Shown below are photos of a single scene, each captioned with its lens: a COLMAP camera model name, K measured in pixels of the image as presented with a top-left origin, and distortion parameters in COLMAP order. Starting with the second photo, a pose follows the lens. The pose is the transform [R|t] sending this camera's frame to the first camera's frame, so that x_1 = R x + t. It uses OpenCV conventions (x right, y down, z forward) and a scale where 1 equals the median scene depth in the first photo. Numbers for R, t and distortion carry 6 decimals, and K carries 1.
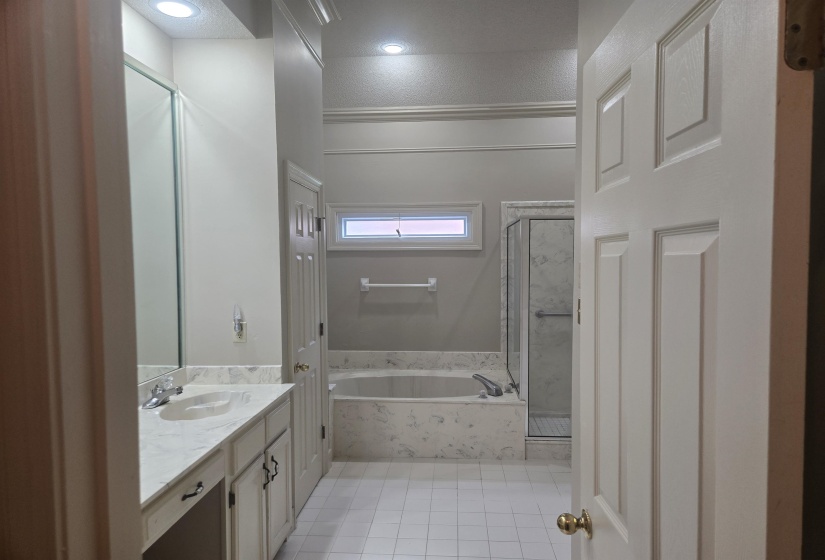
lens RADIAL K [[544.2, 0, 415.4], [0, 544.2, 293.6], [0, 0, 1]] dist [0.085227, -0.082498]
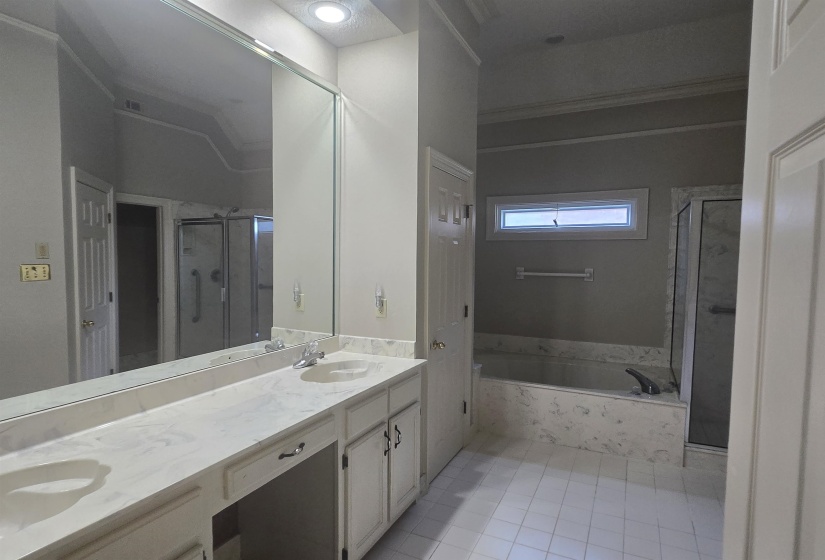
lens RADIAL K [[458.0, 0, 406.6], [0, 458.0, 295.4], [0, 0, 1]] dist [0.006825, 0.000477]
pose [[0.925237, 0.042513, -0.377000, 0.066191], [-0.034895, 0.999026, 0.027017, 0.017423], [0.377782, -0.011842, 0.925819, 0.161645]]
